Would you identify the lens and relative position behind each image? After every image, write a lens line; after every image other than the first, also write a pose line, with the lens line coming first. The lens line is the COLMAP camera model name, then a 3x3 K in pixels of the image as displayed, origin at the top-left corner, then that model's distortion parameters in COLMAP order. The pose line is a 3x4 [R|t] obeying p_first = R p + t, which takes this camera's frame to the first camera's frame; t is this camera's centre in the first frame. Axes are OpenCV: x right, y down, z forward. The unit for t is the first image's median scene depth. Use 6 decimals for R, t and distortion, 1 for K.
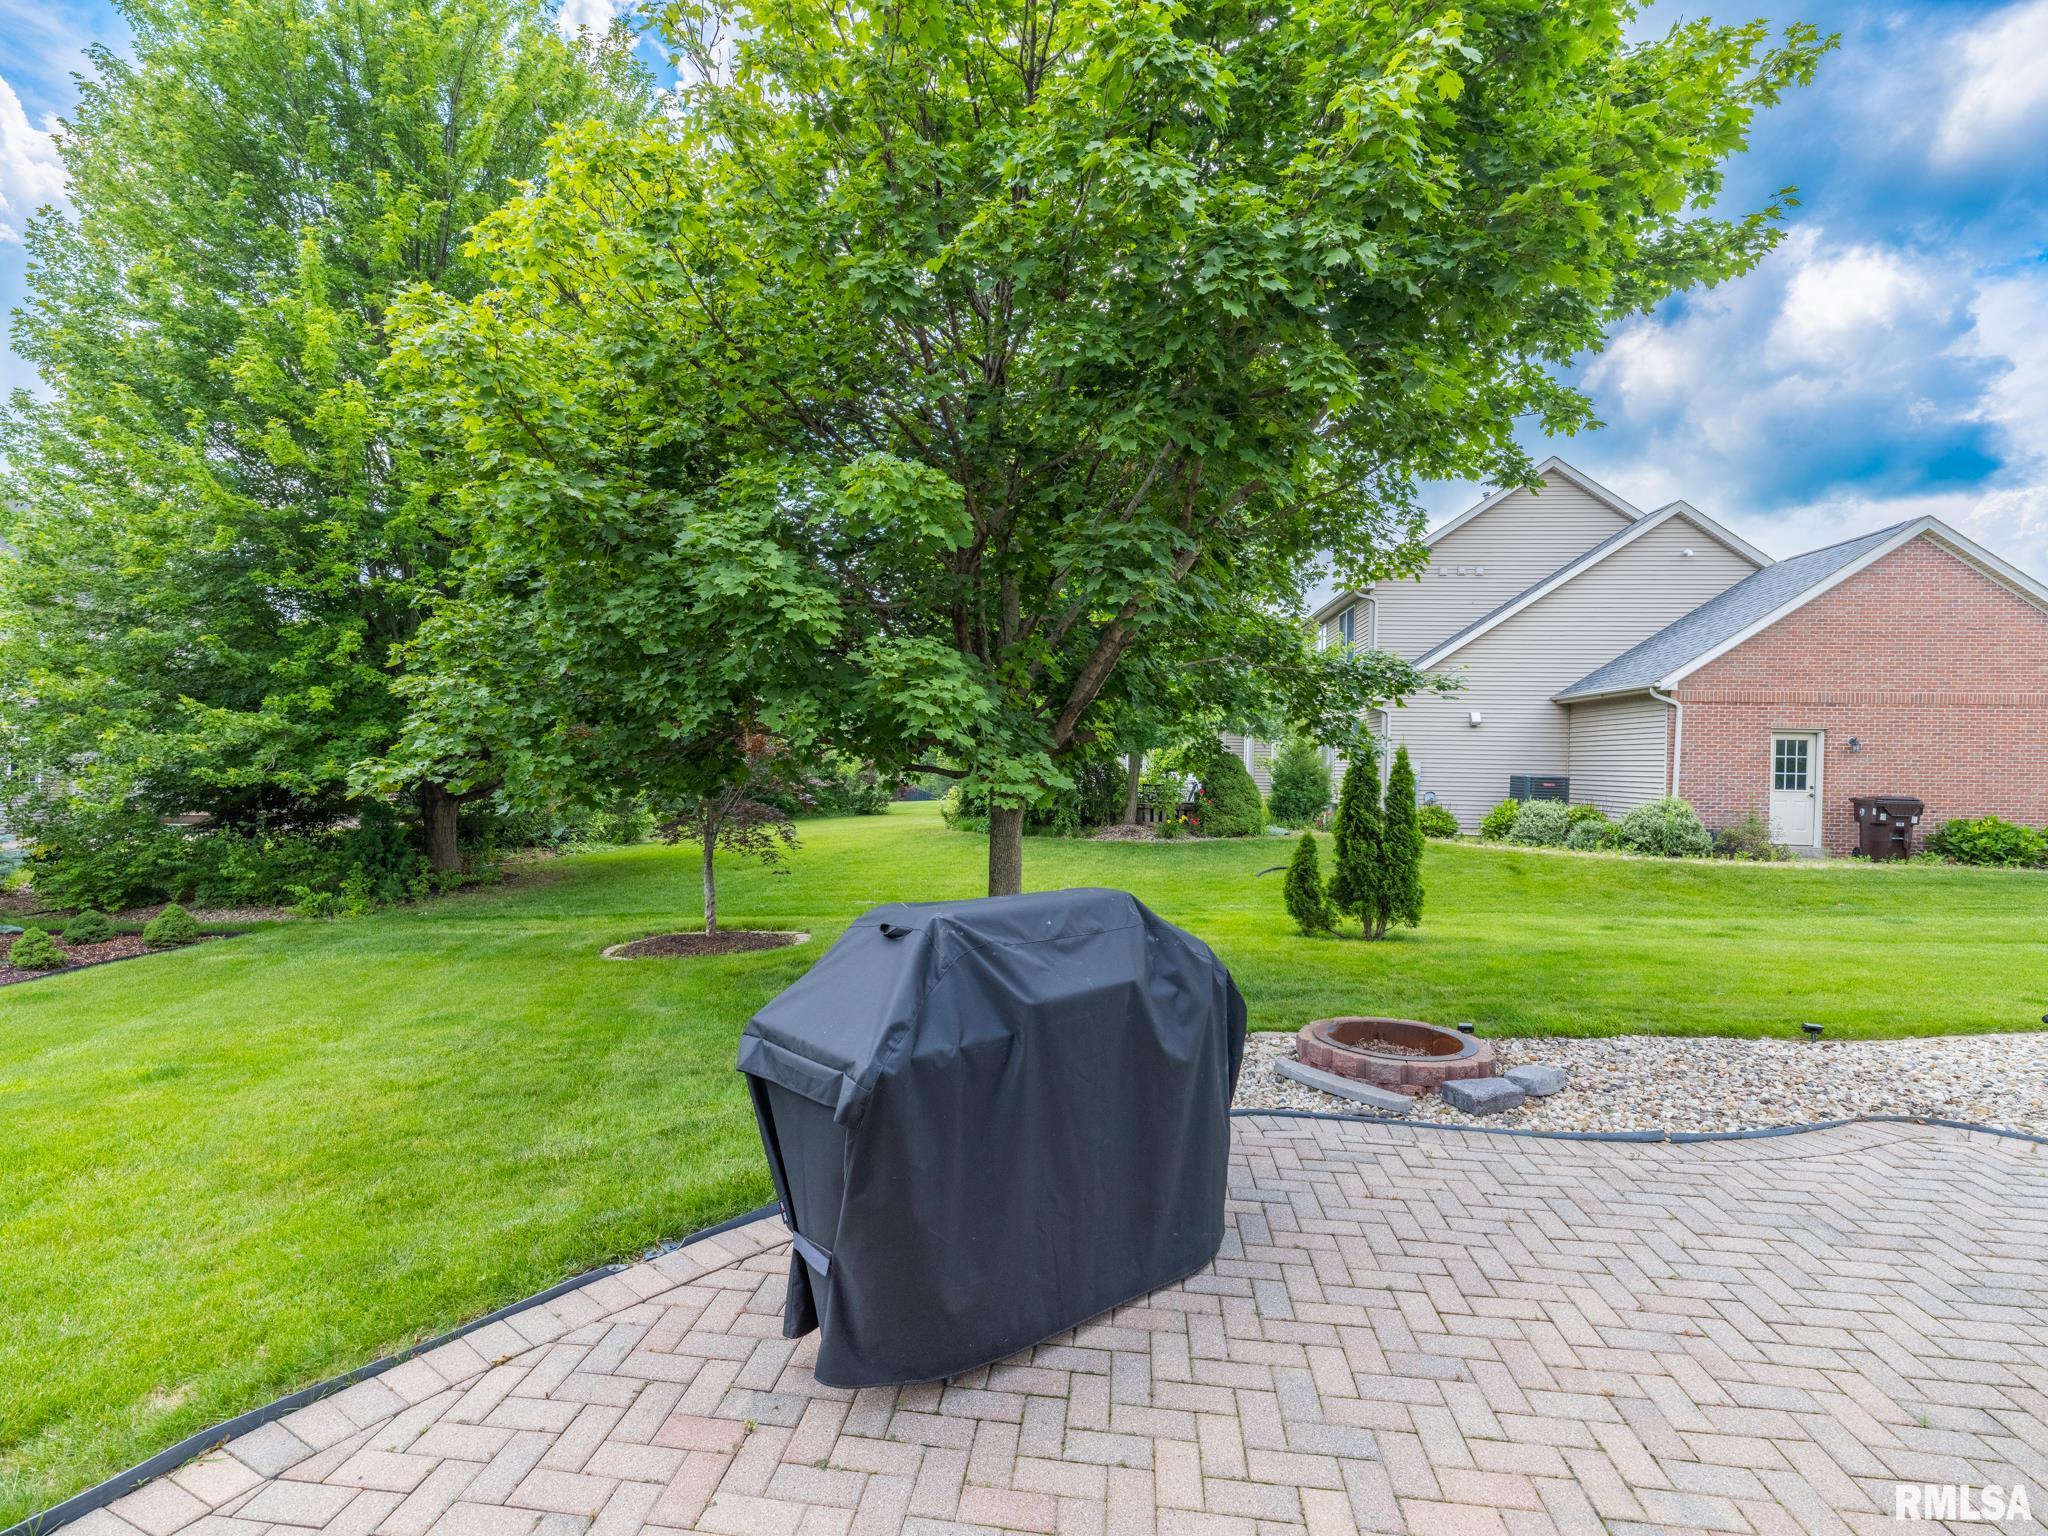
lens RADIAL K [[945.7, 0, 1024.0], [0, 945.7, 765.0], [0, 0, 1]] dist [-0.002397, 0.001232]
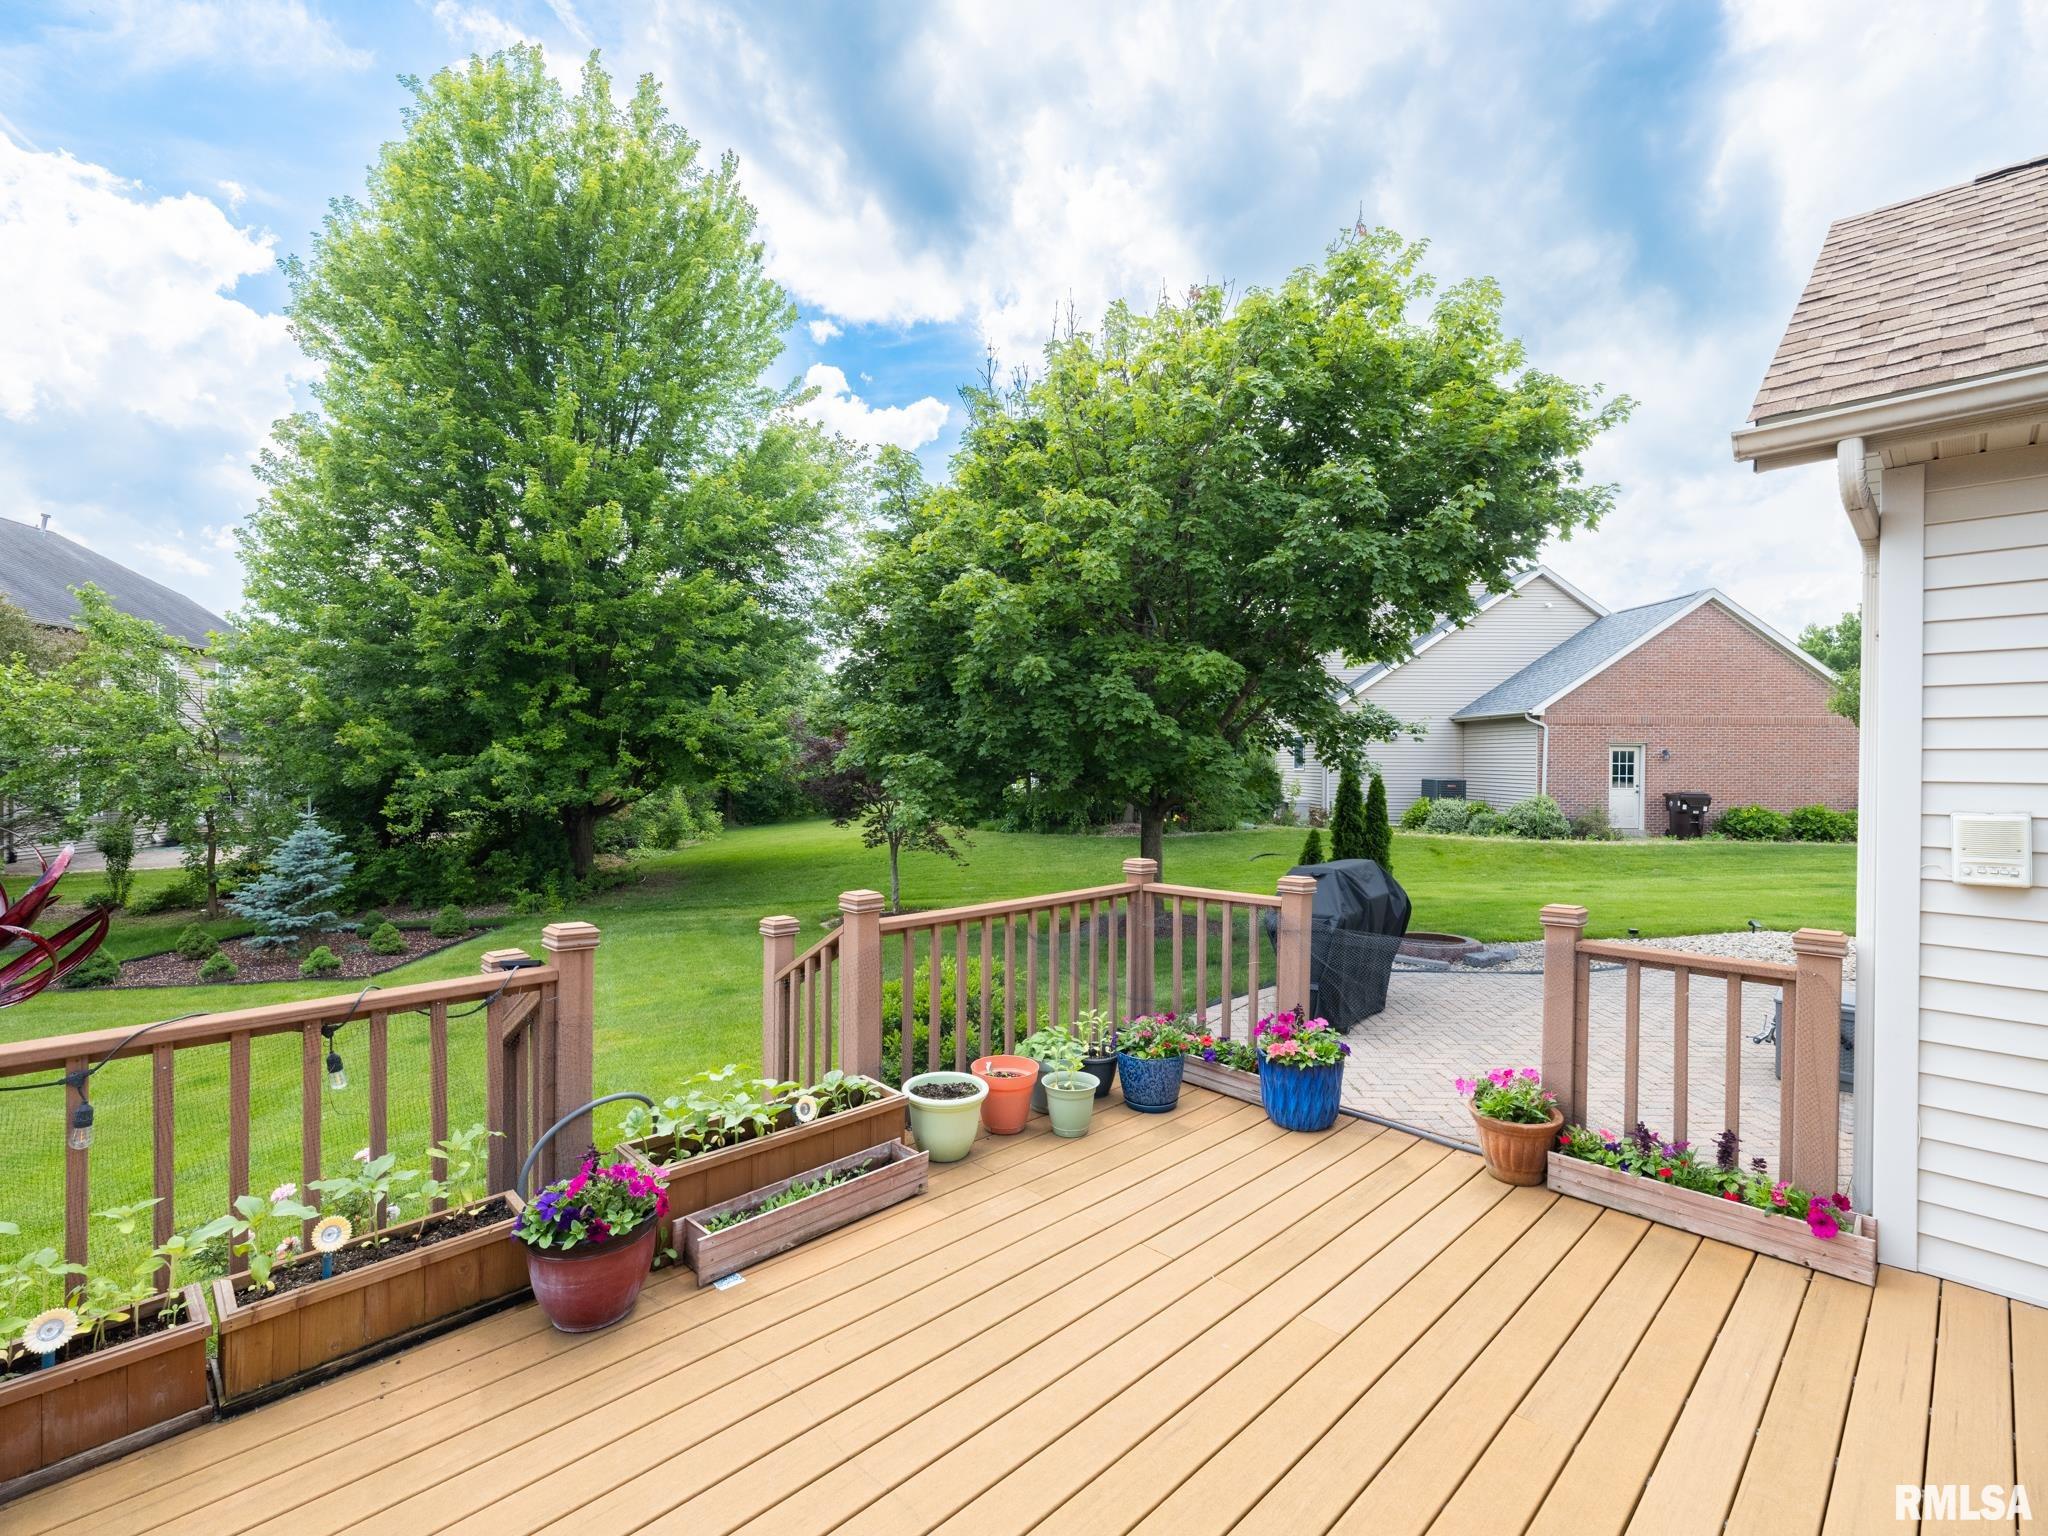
lens RADIAL K [[926.8, 0, 1029.6], [0, 926.8, 766.2], [0, 0, 1]] dist [0.000339, -0.000011]
pose [[0.993743, -0.014362, 0.110762, -0.194486], [0.013855, 0.999890, 0.005350, -0.025249], [-0.110827, -0.003782, 0.993833, -0.243611]]
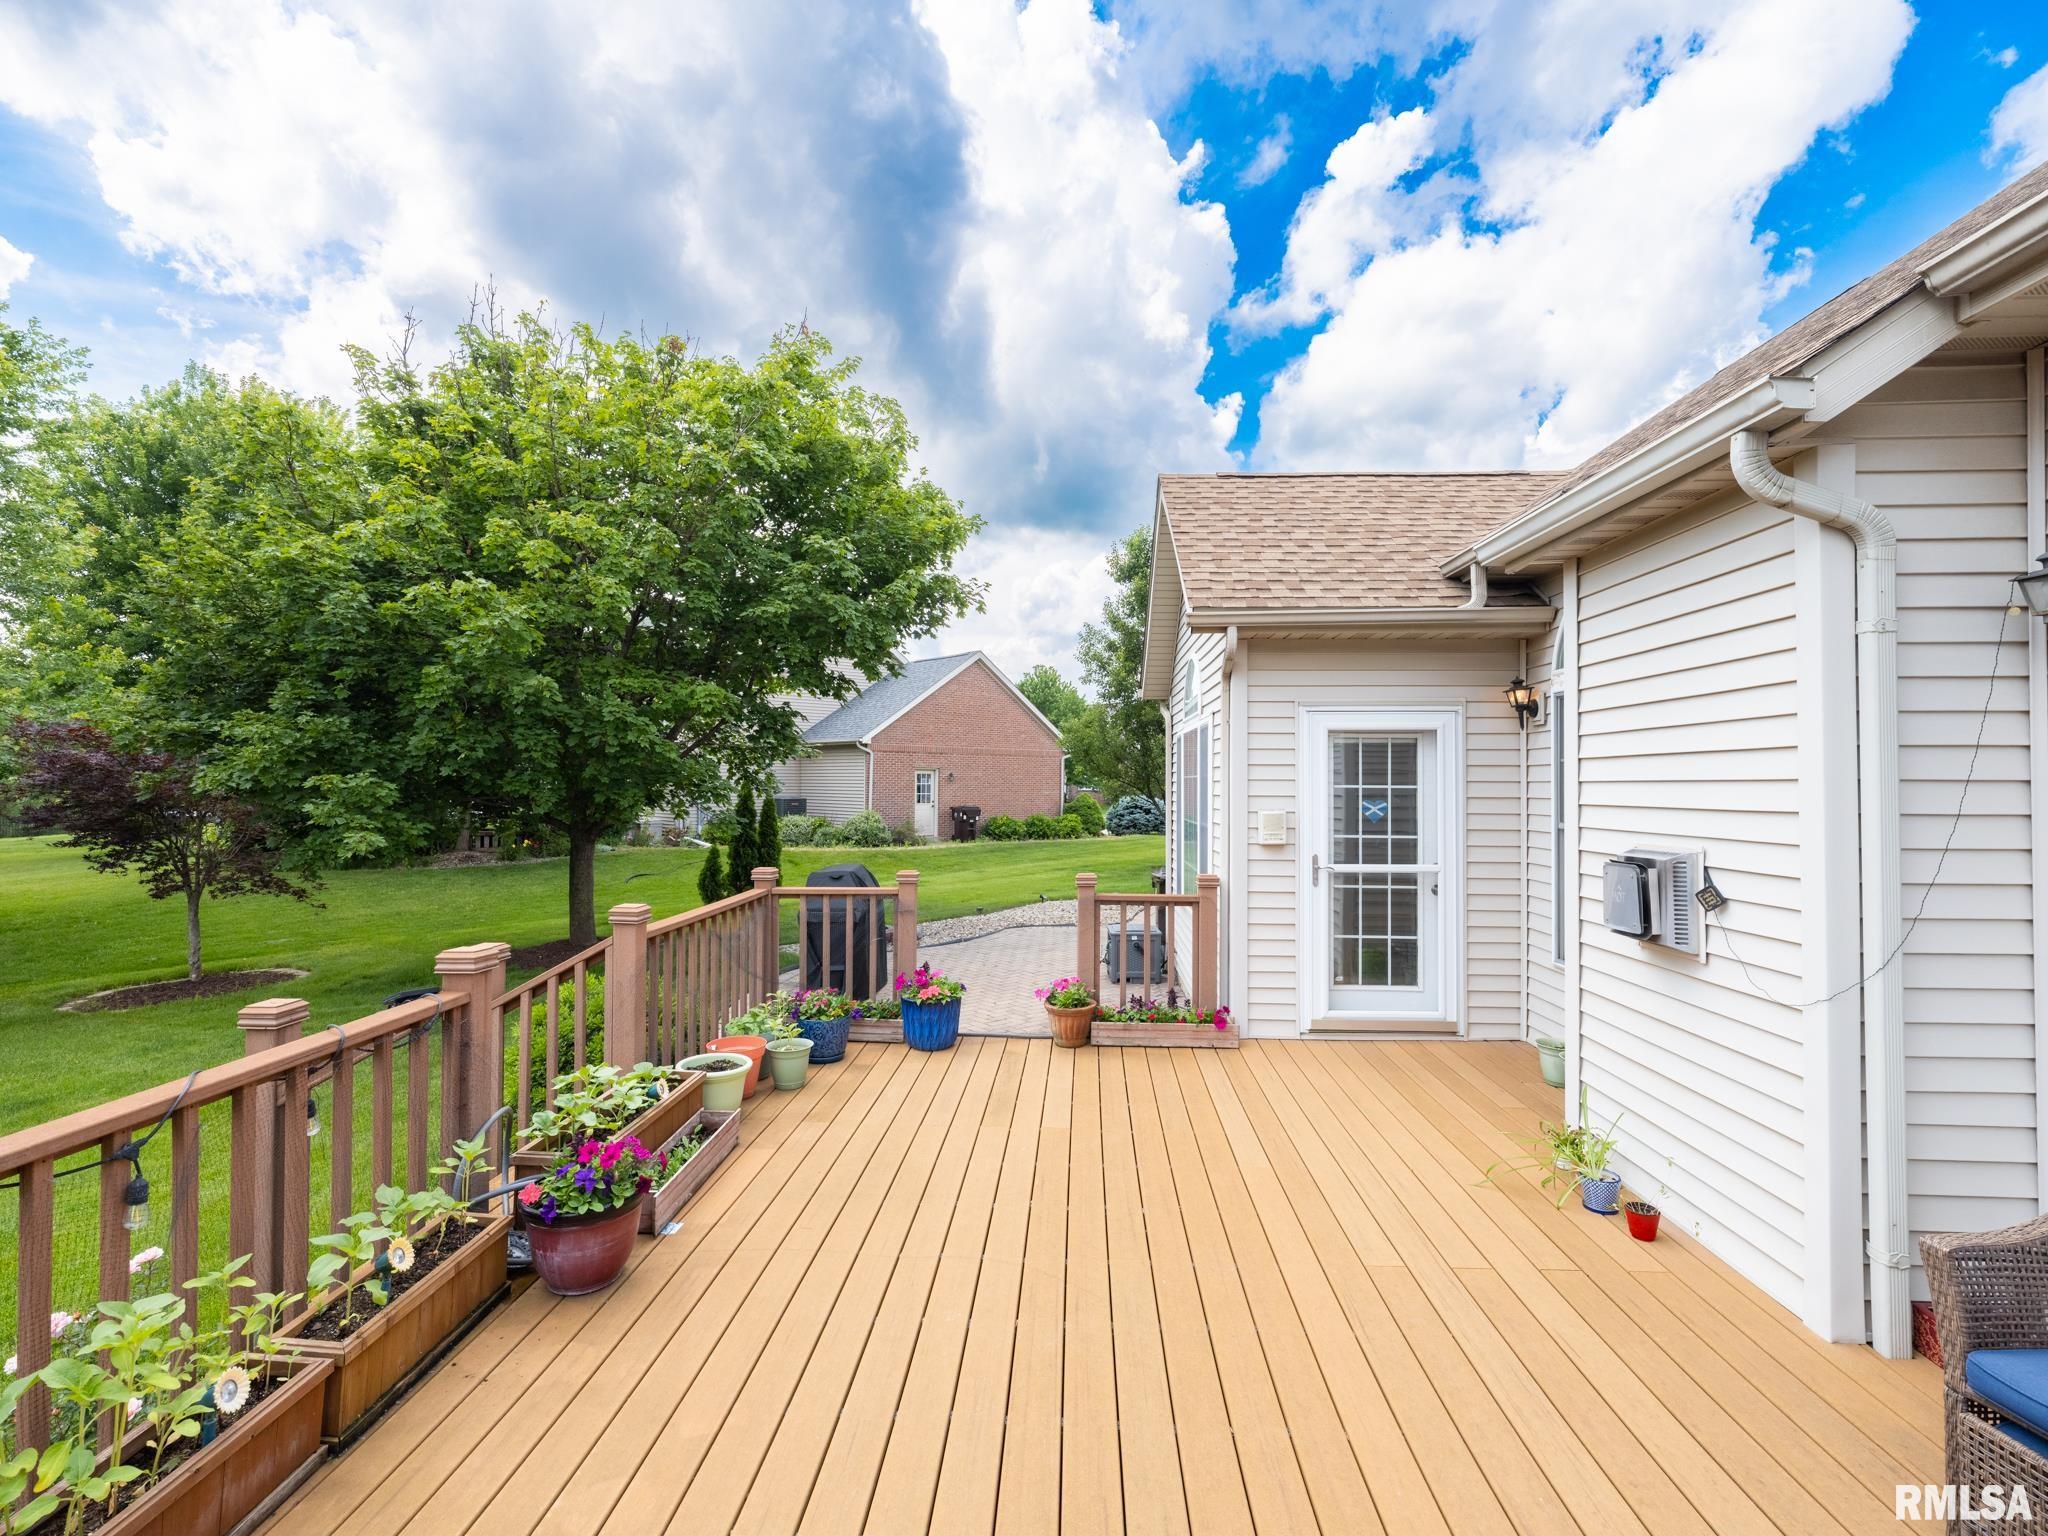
lens RADIAL K [[926.8, 0, 1029.6], [0, 926.8, 766.2], [0, 0, 1]] dist [0.000339, -0.000011]
pose [[0.661238, -0.000392, 0.750176, -0.332828], [0.008640, 0.999938, -0.007093, -0.028644], [-0.750127, 0.011172, 0.661200, -0.261290]]
